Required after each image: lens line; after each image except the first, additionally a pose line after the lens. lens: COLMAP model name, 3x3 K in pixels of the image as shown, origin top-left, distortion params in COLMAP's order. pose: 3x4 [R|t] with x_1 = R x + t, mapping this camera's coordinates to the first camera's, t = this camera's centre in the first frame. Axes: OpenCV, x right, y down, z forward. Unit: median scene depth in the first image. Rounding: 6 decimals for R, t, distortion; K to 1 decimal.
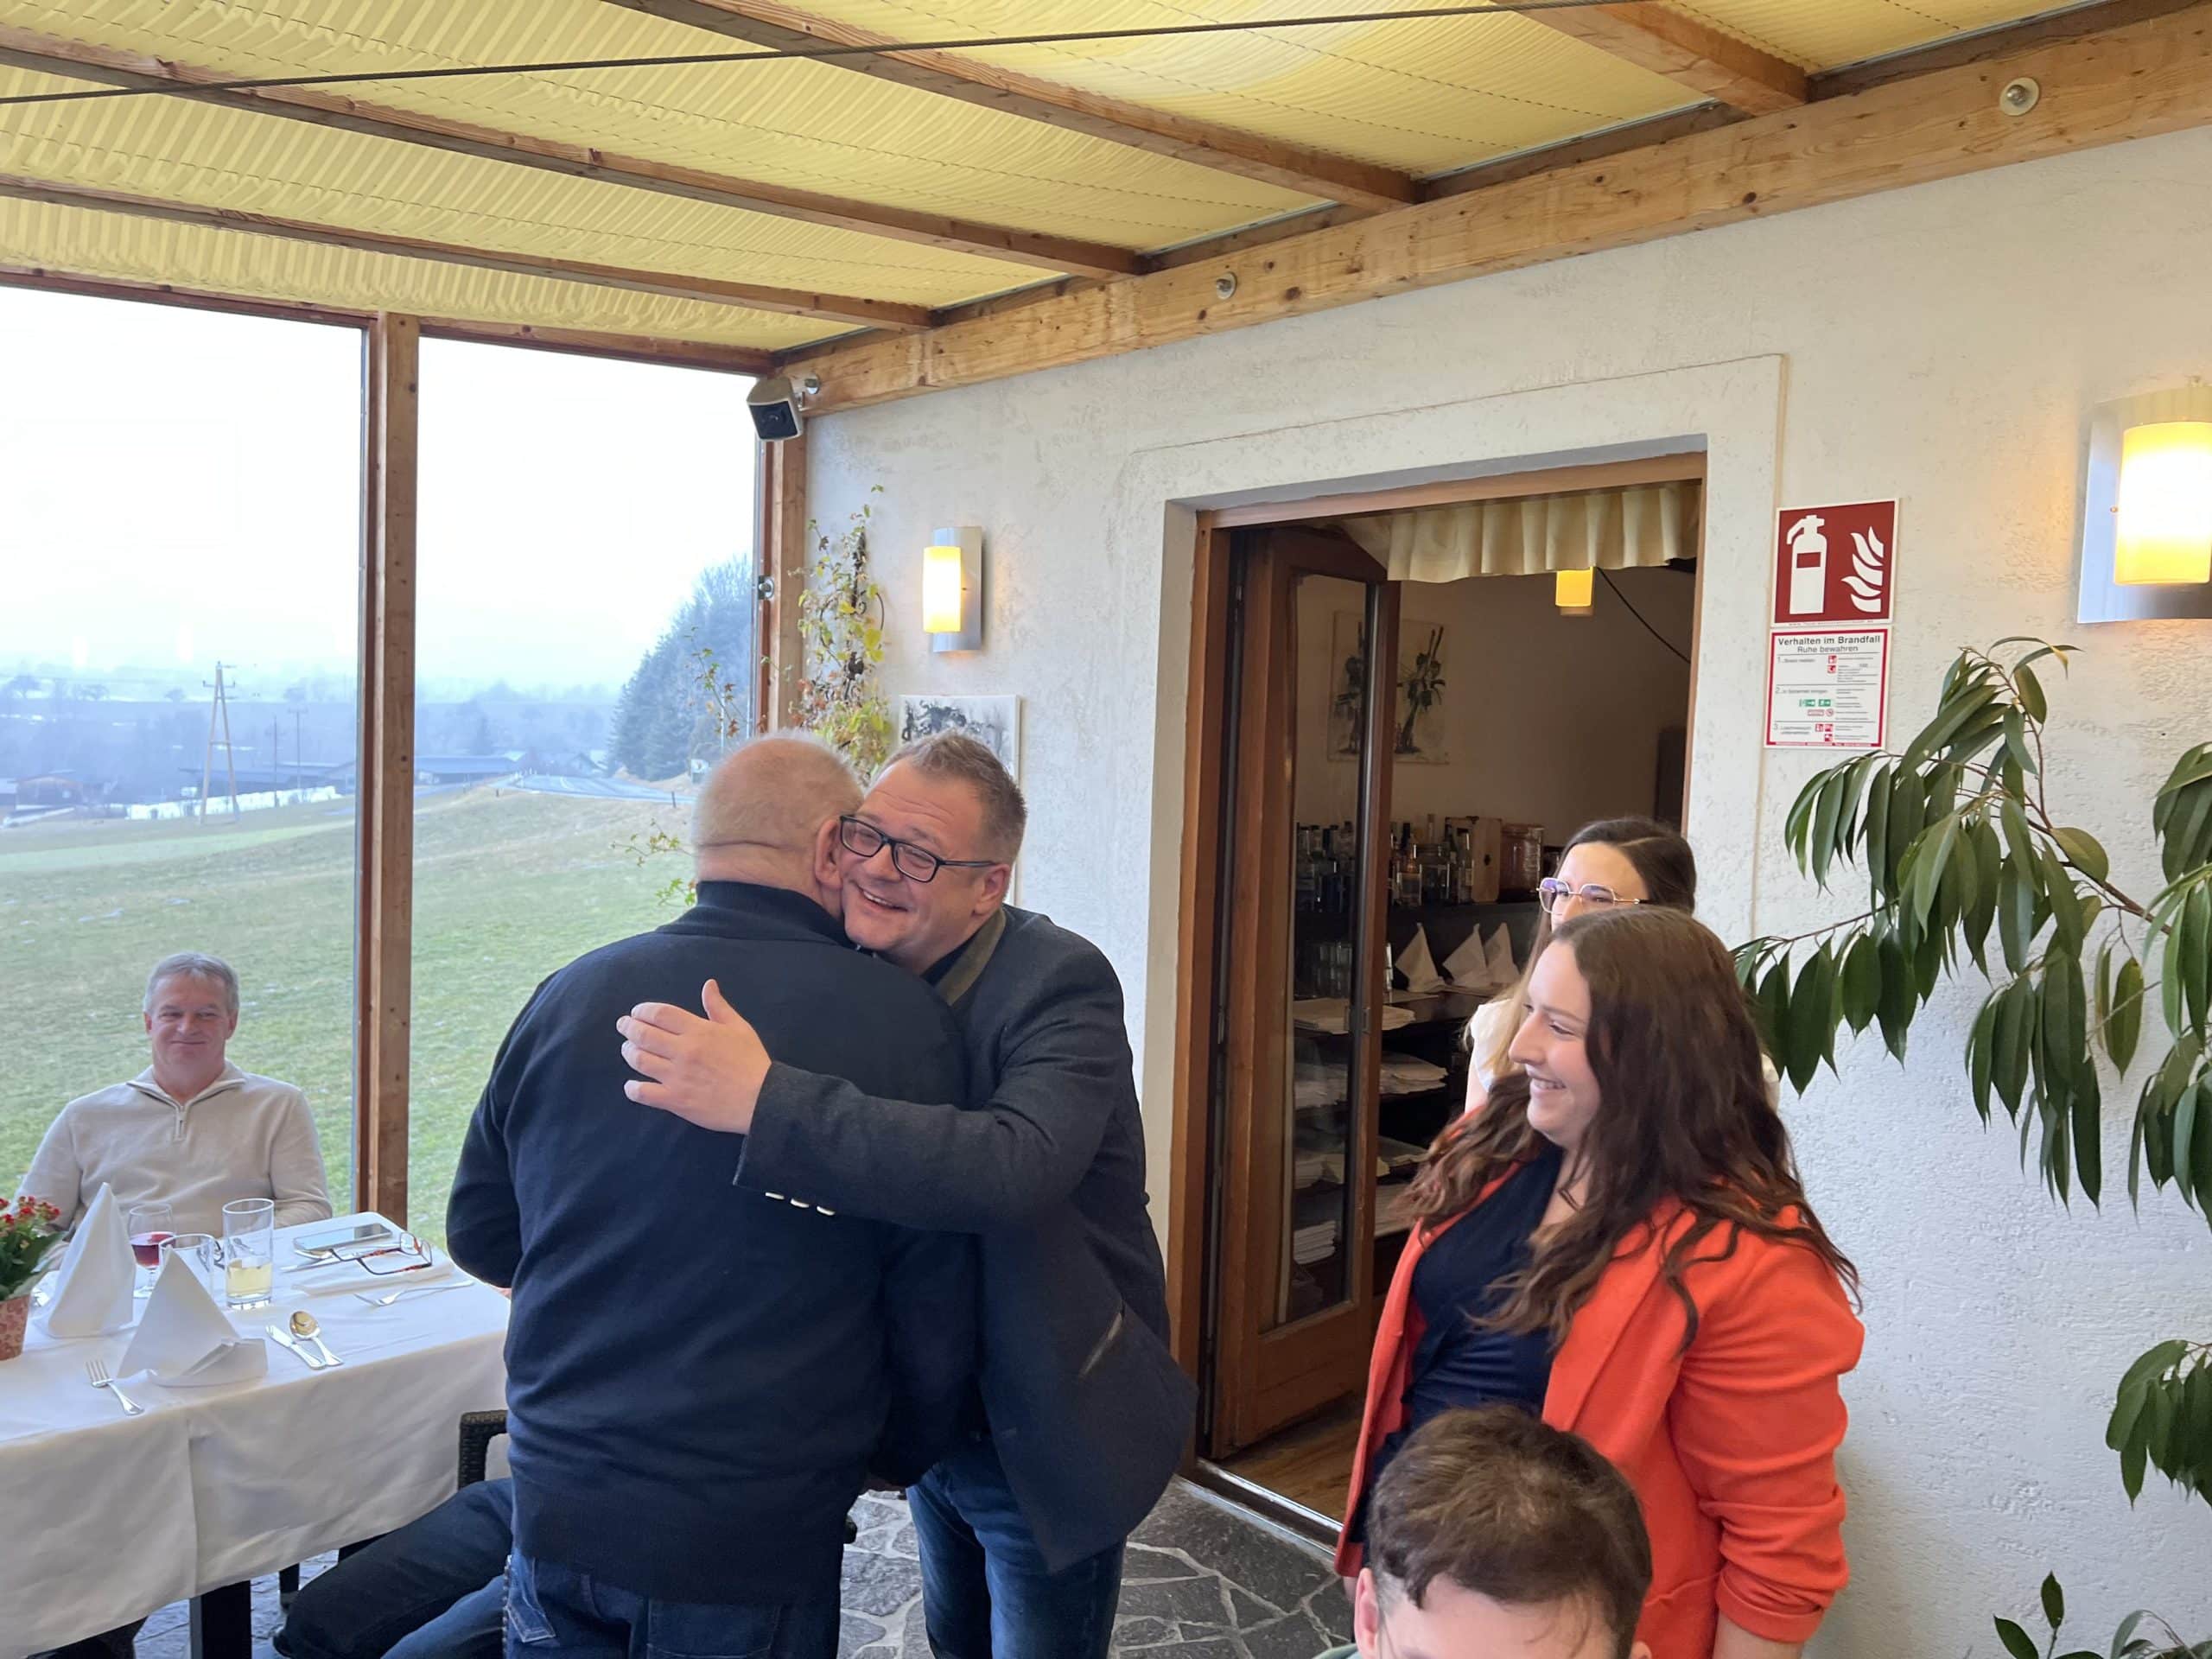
lens RADIAL K [[1658.4, 0, 1094.0], [0, 1658.4, 849.2], [0, 0, 1]] dist [0.041802, -0.047941]
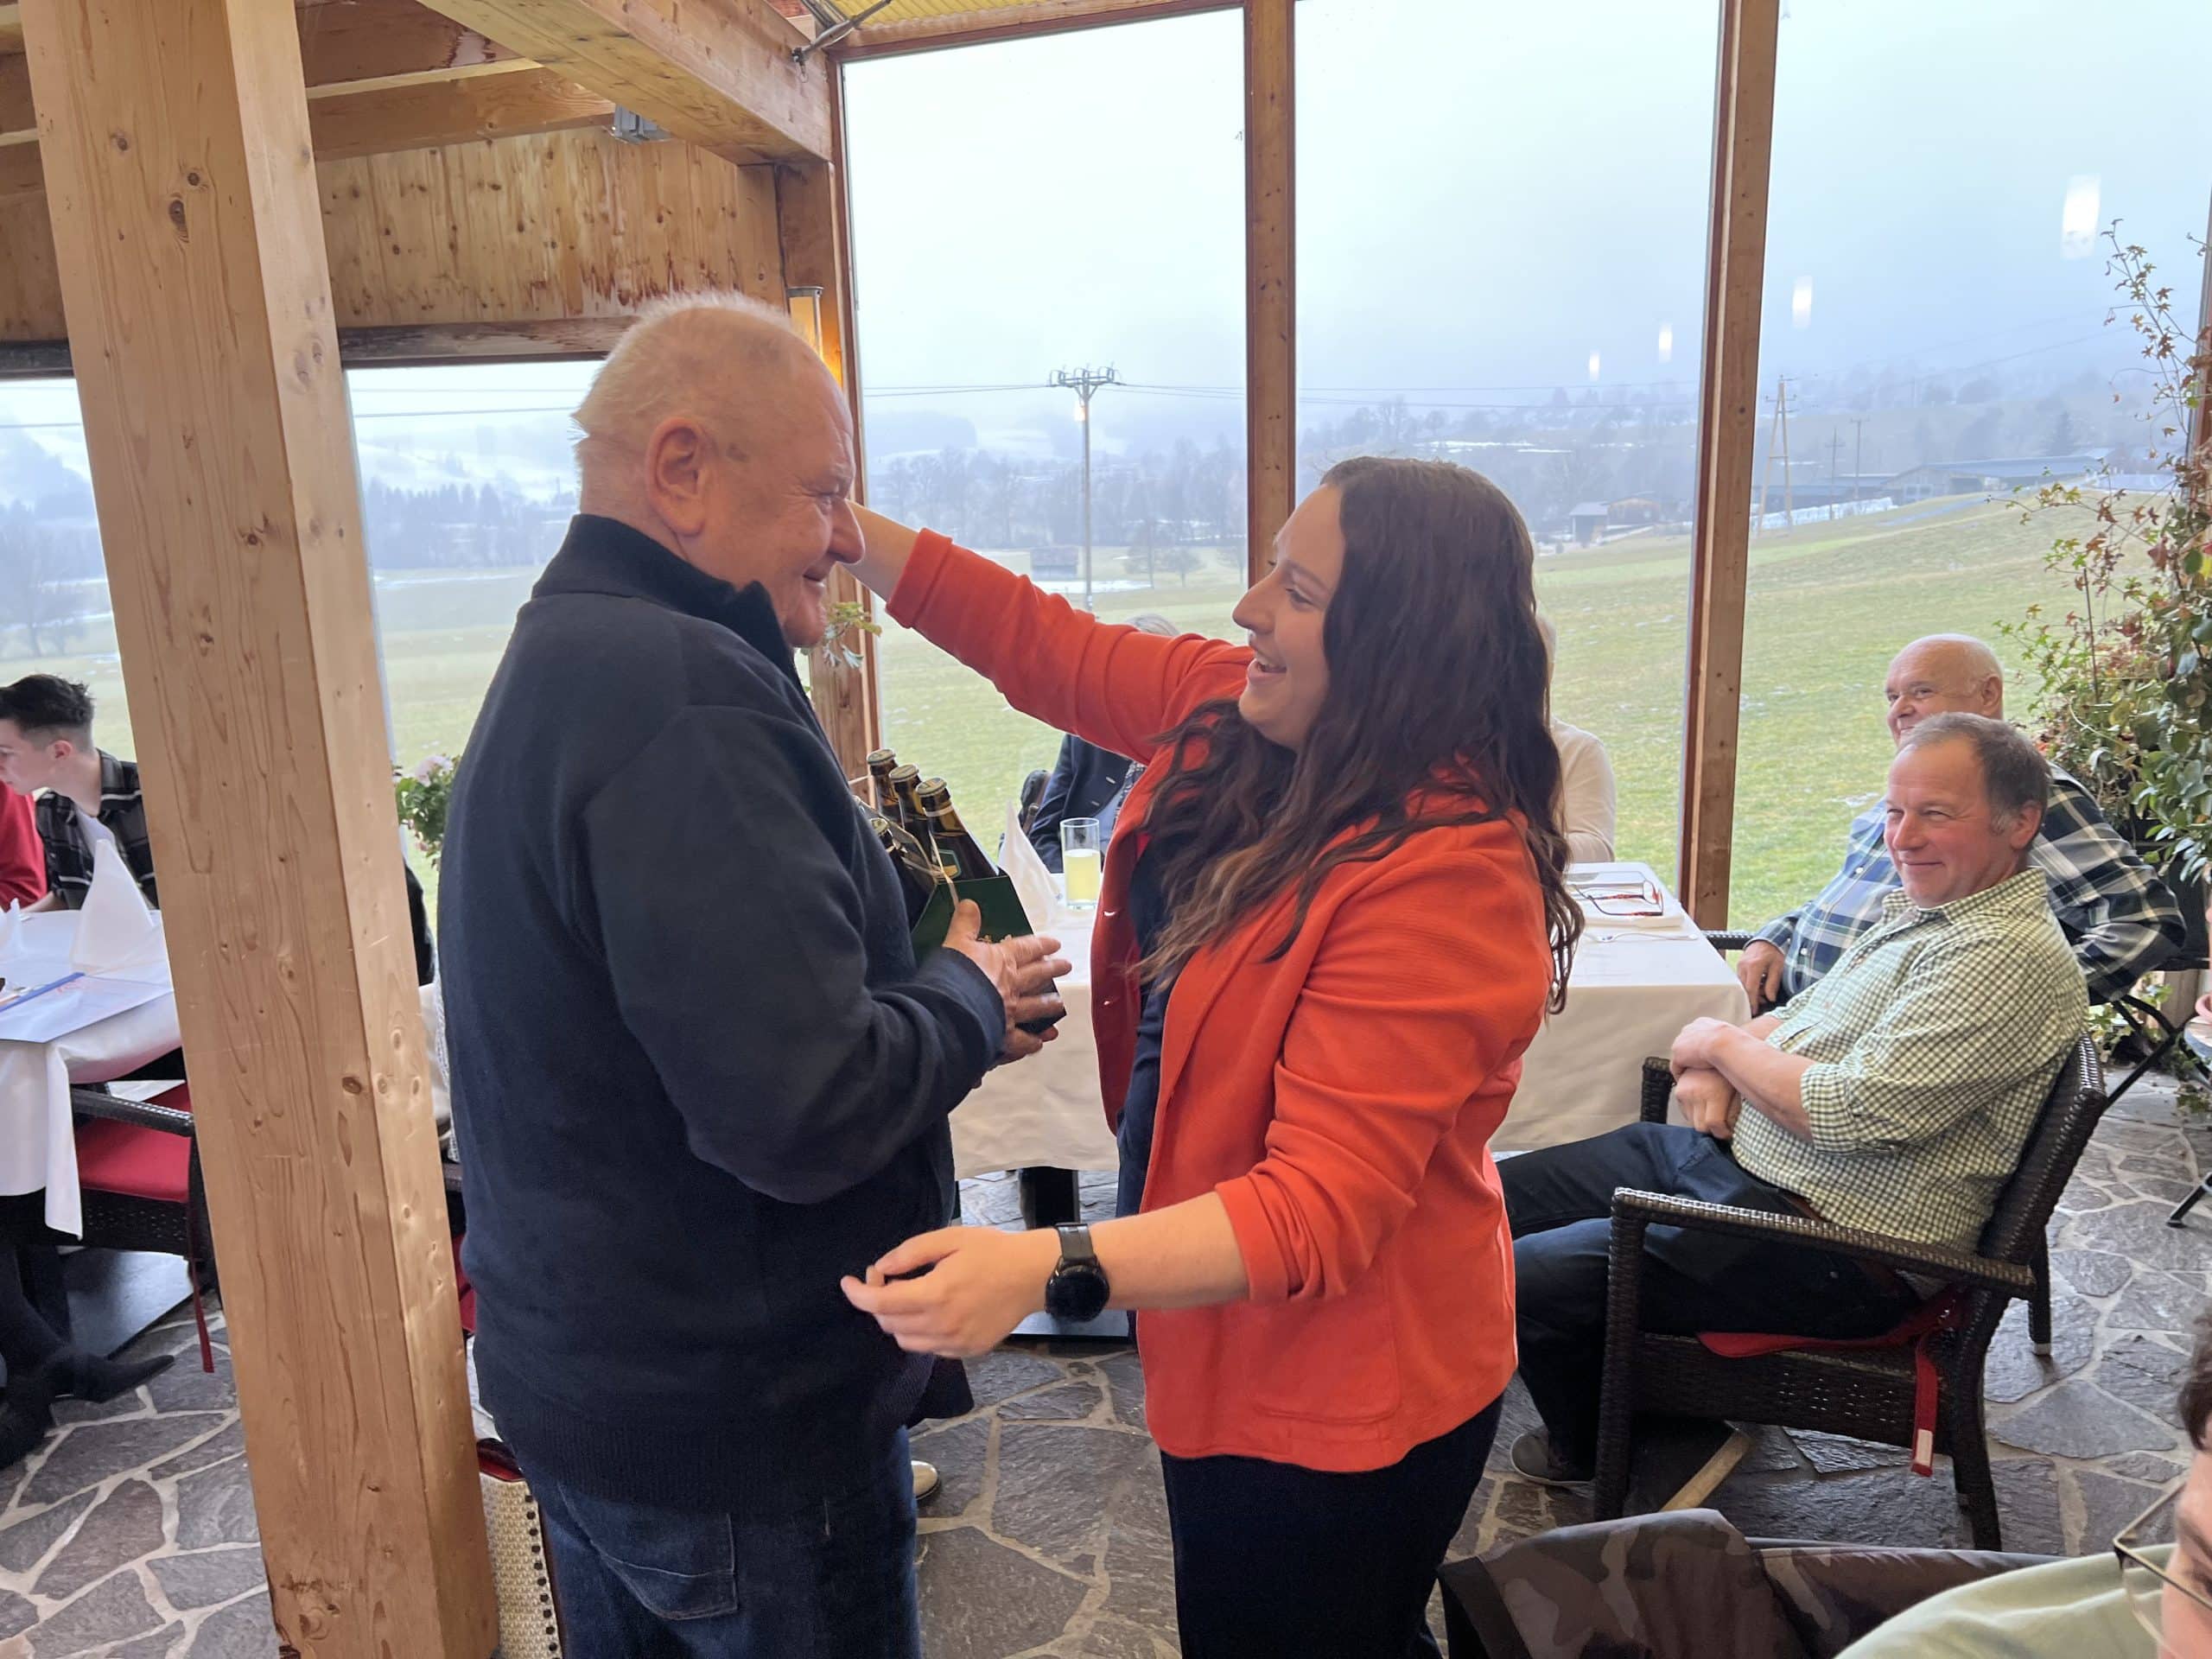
lens RADIAL K [[1658.4, 0, 1105.1], [0, 1658.4, 831.3], [0, 0, 1]] dist [0.041802, -0.047941]
pose [[0.649428, 0.111717, -0.752172, 0.092046], [0.008567, 0.988011, 0.154143, 0.032811], [0.760375, -0.106549, 0.640685, 0.087232]]
